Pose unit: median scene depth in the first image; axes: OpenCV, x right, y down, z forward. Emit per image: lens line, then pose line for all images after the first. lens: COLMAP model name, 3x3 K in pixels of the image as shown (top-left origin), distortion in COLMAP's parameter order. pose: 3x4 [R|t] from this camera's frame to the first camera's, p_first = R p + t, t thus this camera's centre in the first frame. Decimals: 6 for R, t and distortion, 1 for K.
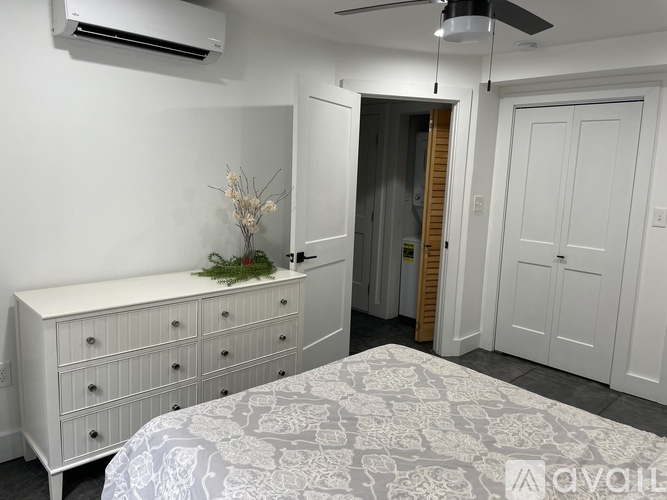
lens RADIAL K [[505.4, 0, 334.7], [0, 505.4, 248.8], [0, 0, 1]] dist [0.069362, -0.010185]
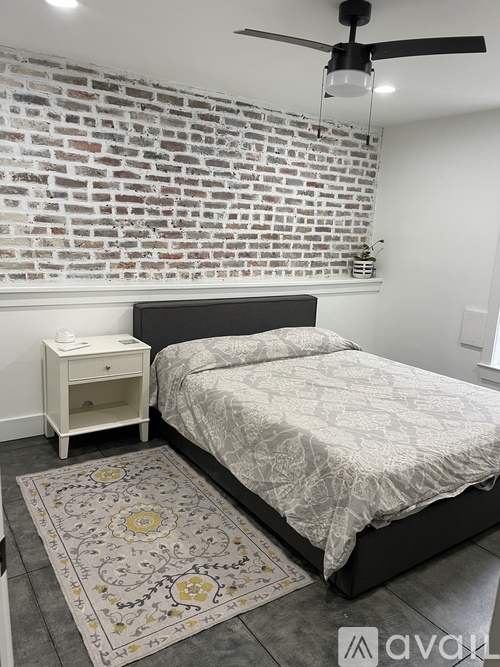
lens RADIAL K [[505.4, 0, 249.8], [0, 505.4, 331.7], [0, 0, 1]] dist [0.069362, -0.010185]
pose [[-0.979474, -0.113555, 0.166539, 0.199964], [-0.049079, 0.935703, 0.349358, -0.291962], [-0.195502, 0.334014, -0.922070, 2.114513]]
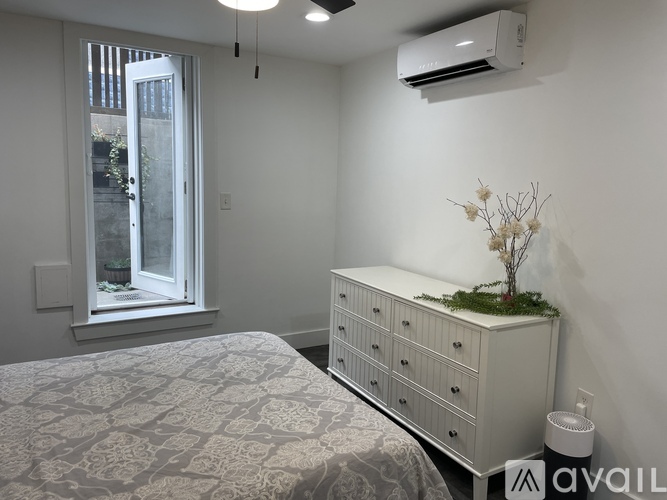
lens RADIAL K [[505.4, 0, 335.0], [0, 505.4, 249.3], [0, 0, 1]] dist [0.069362, -0.010185]
pose [[-0.242529, 0.096963, -0.965286, 0.969122], [-0.191957, 0.970525, 0.145719, -0.169521], [0.950964, 0.220634, -0.216767, 1.297406]]
